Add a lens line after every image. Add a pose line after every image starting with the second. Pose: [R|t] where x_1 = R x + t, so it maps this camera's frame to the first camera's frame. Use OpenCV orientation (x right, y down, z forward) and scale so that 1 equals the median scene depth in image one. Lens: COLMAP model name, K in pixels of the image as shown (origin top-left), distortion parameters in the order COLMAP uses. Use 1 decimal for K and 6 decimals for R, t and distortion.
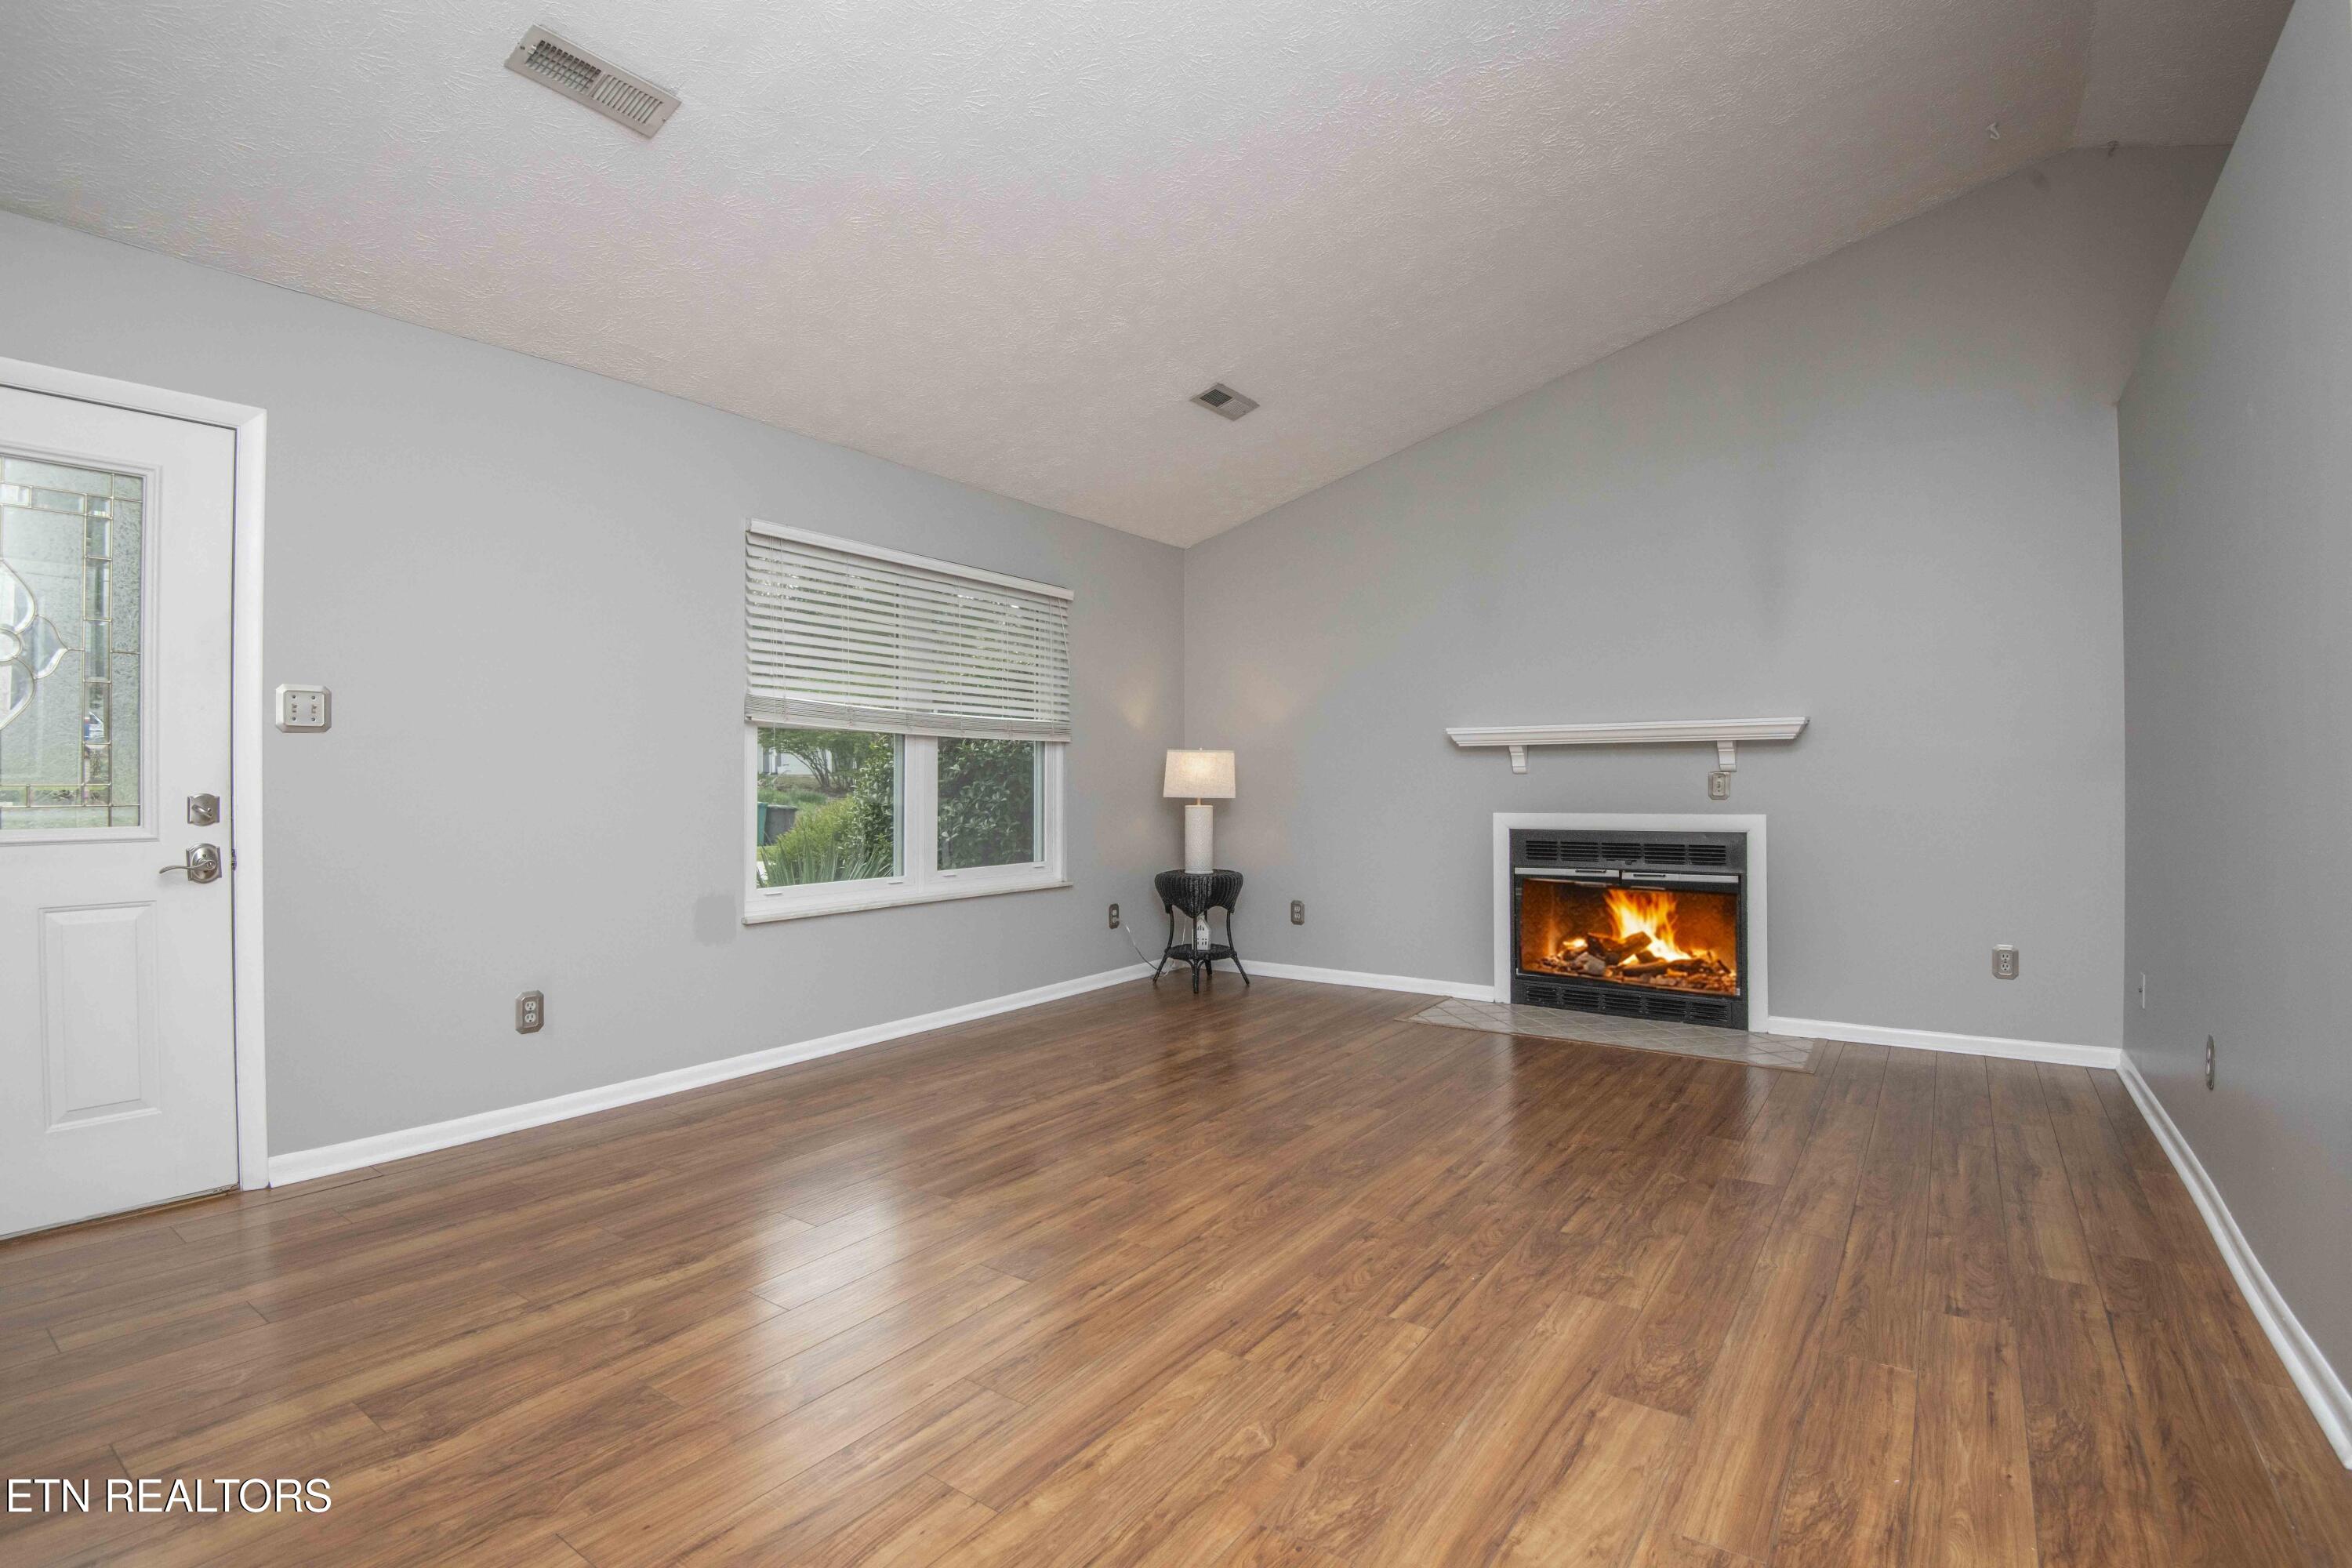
lens RADIAL K [[1085.9, 0, 1183.8], [0, 1085.9, 781.7], [0, 0, 1]] dist [-0.005079, -0.027291]
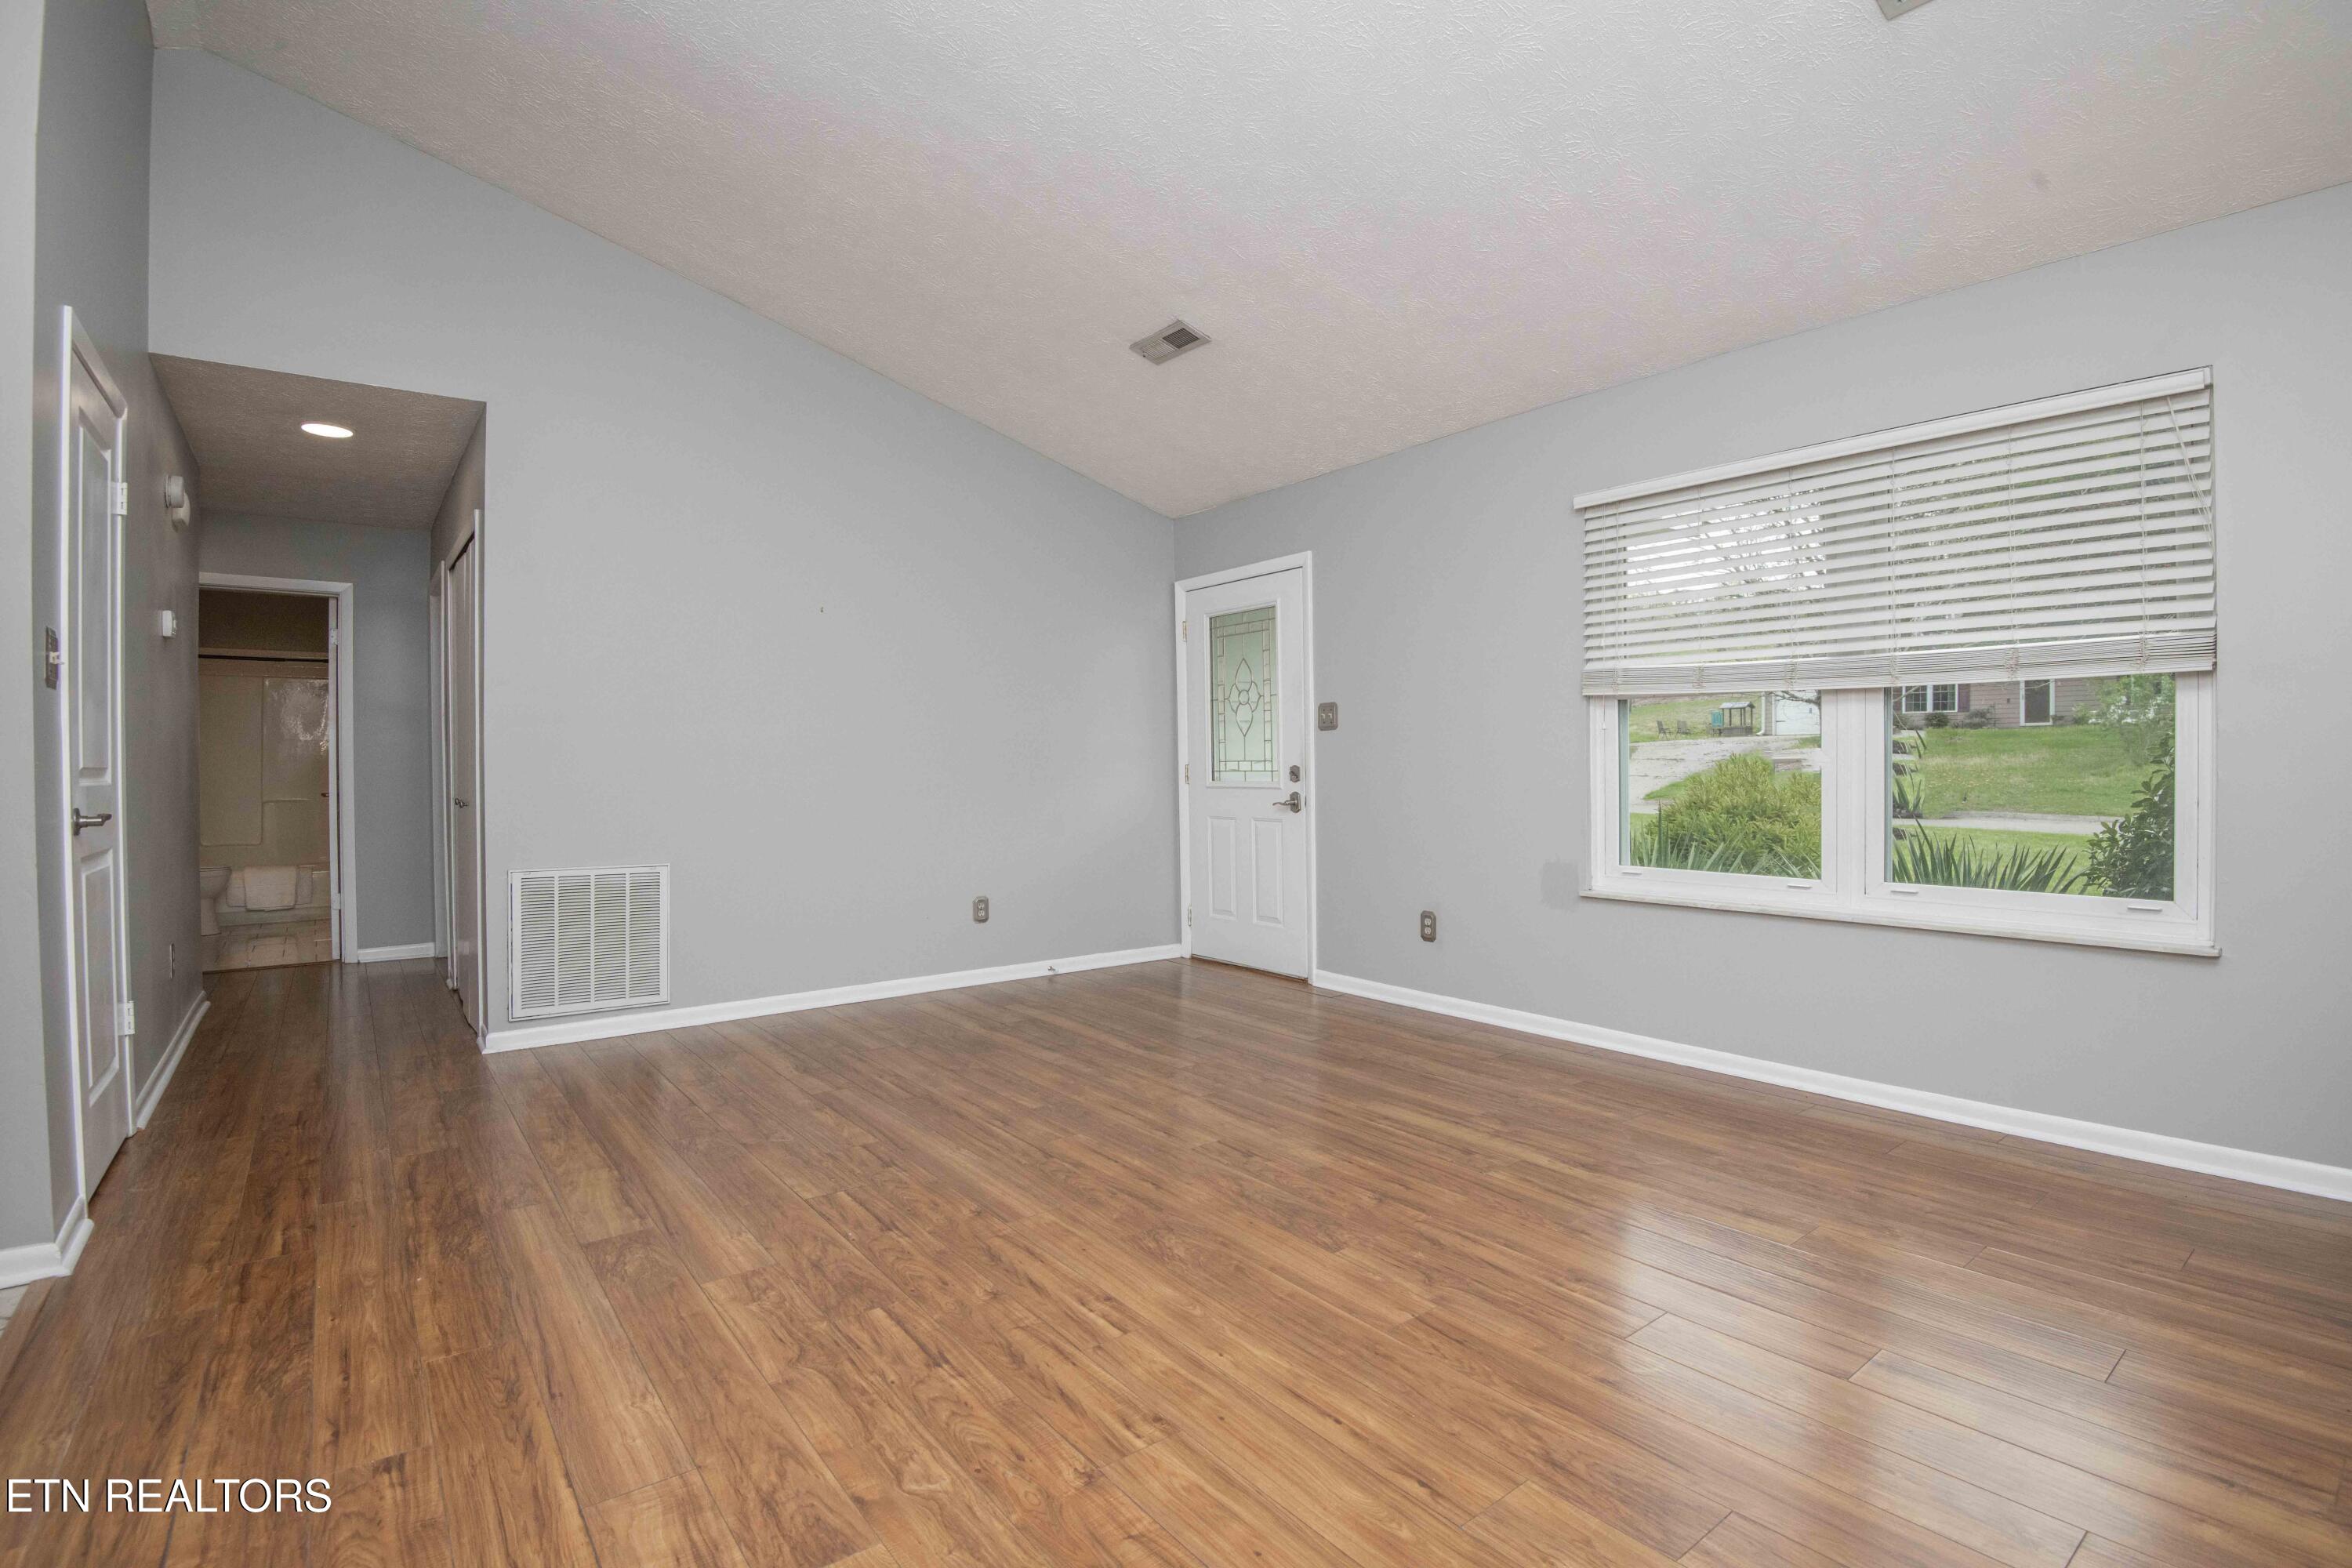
lens RADIAL K [[1085.9, 0, 1183.8], [0, 1085.9, 781.7], [0, 0, 1]] dist [-0.005079, -0.027291]
pose [[-0.284126, 0.017376, -0.958629, 0.733647], [0.006227, 0.999848, 0.016278, 0.005771], [0.958767, -0.001345, -0.284191, 1.009101]]
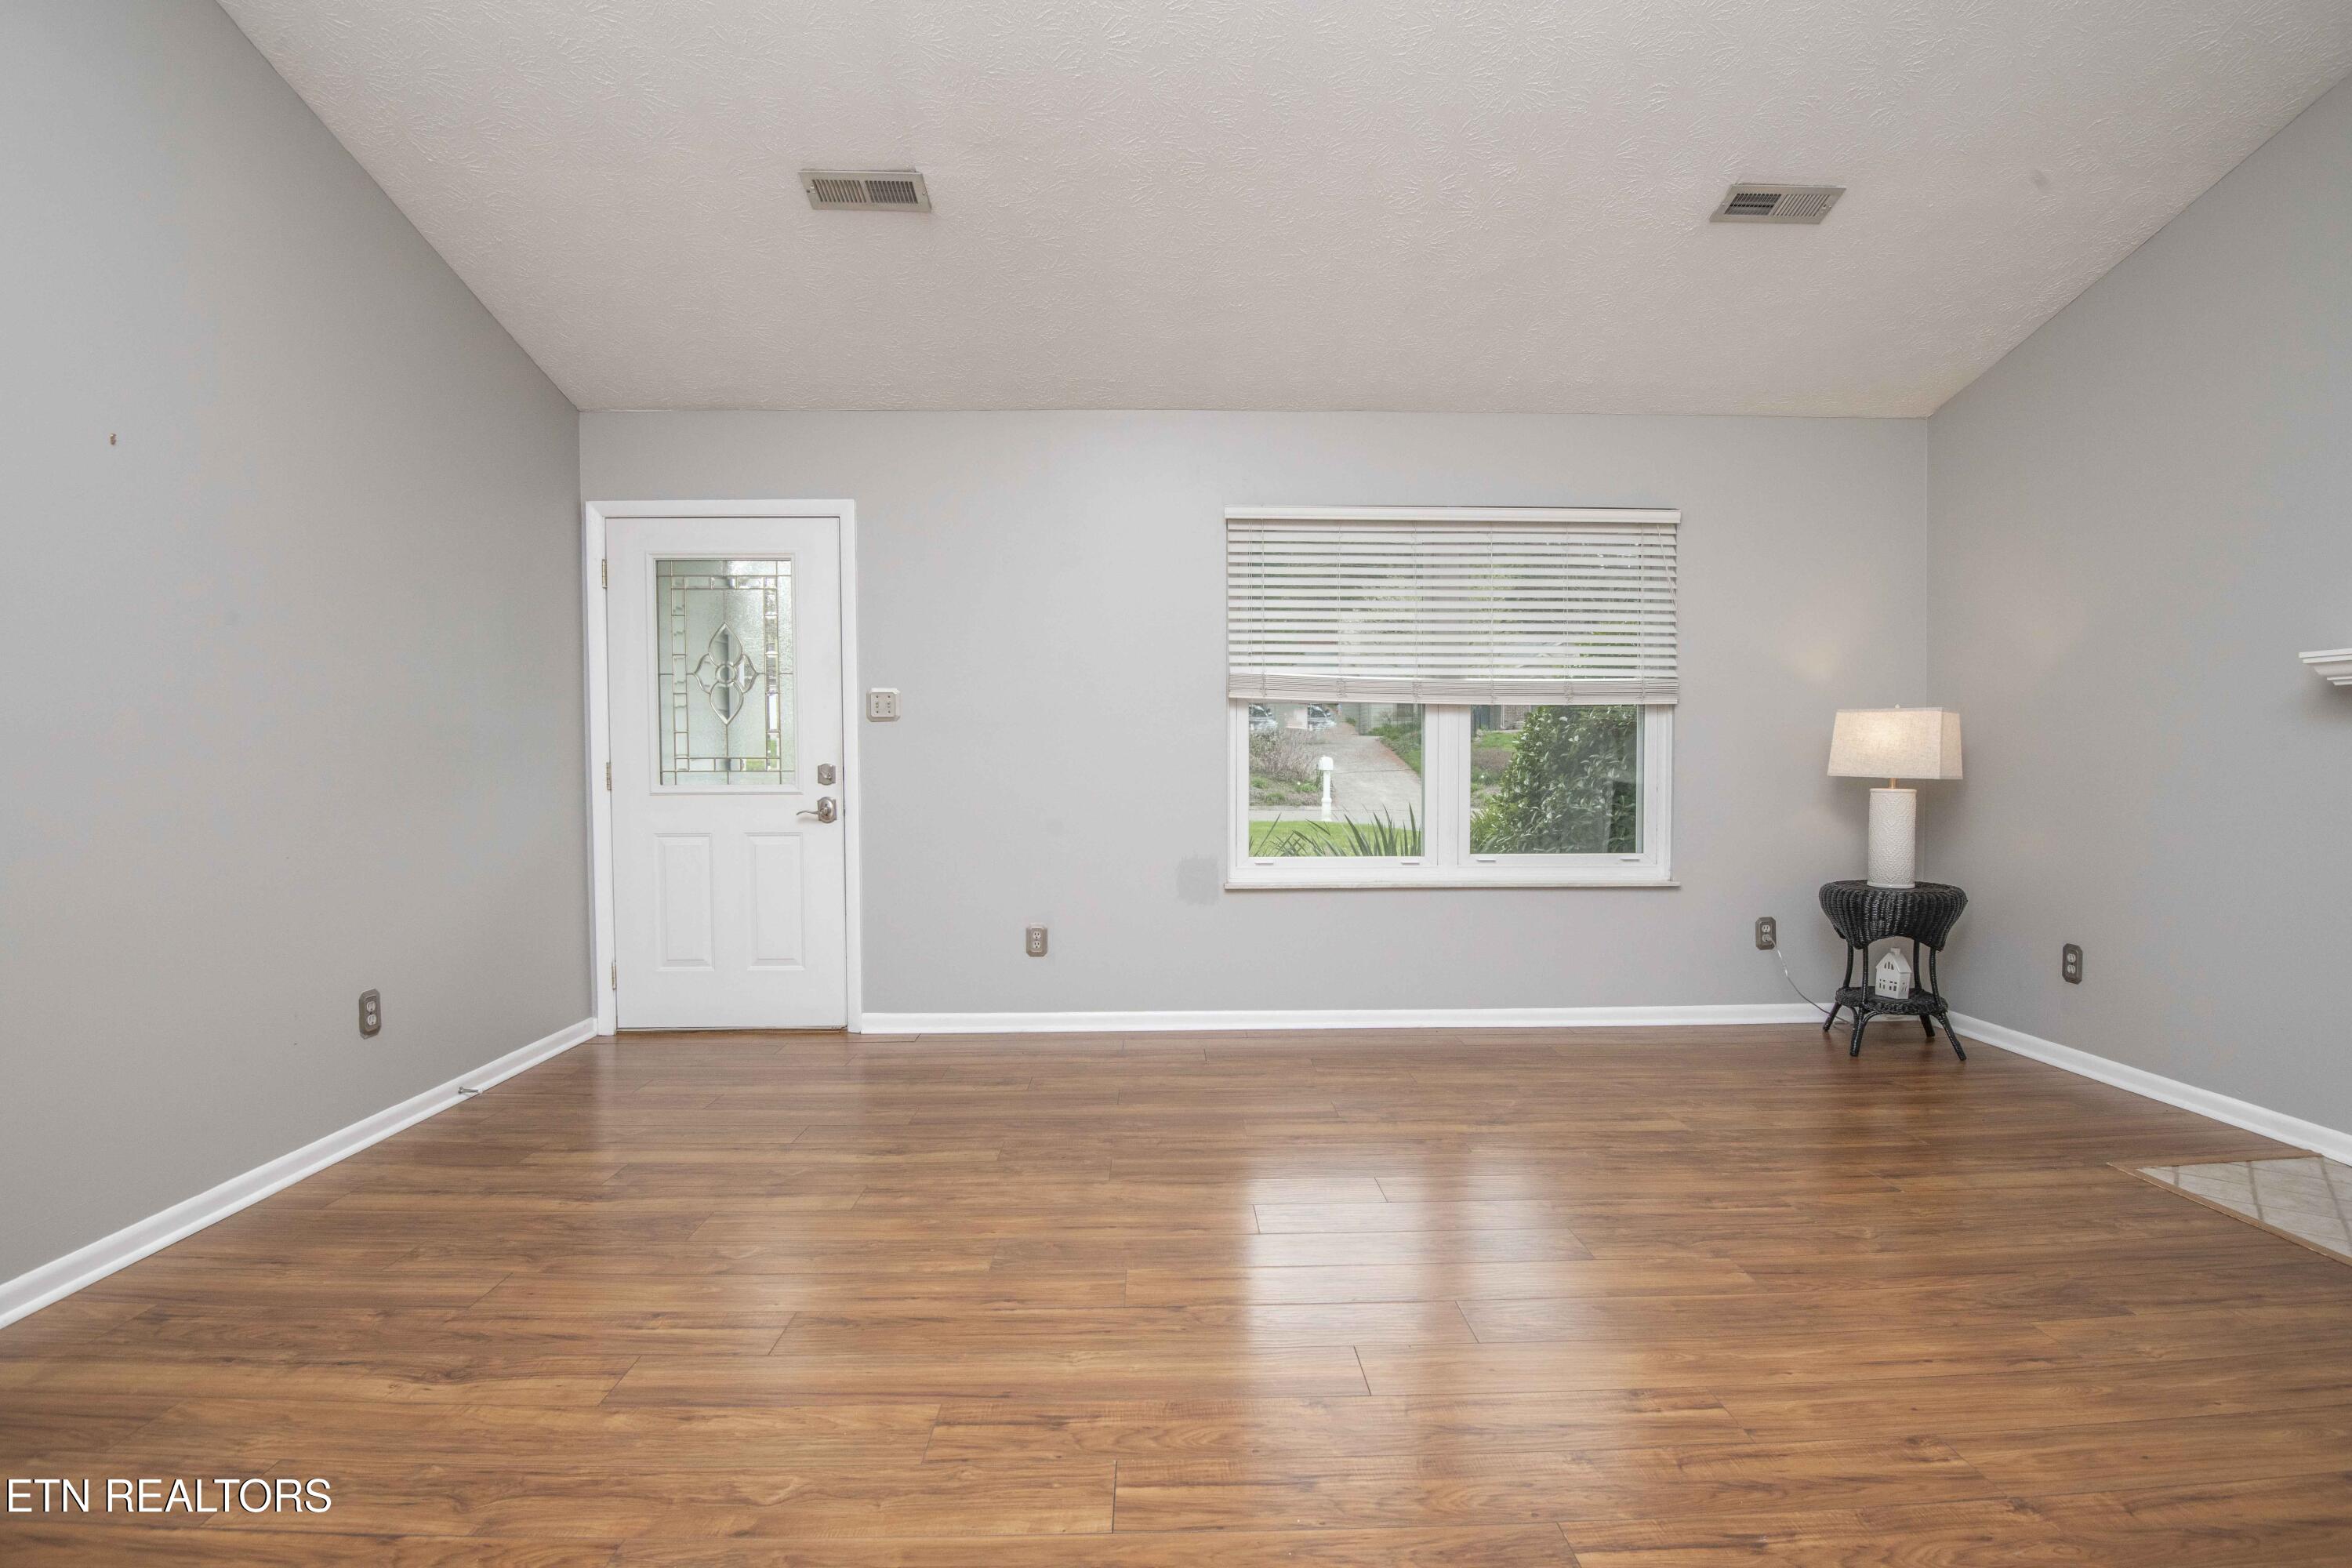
lens RADIAL K [[1085.9, 0, 1183.8], [0, 1085.9, 781.7], [0, 0, 1]] dist [-0.005079, -0.027291]
pose [[0.598231, 0.016030, -0.801163, 0.460920], [0.001689, 0.999772, 0.021265, 0.003313], [0.801322, -0.014075, 0.598068, 0.357324]]
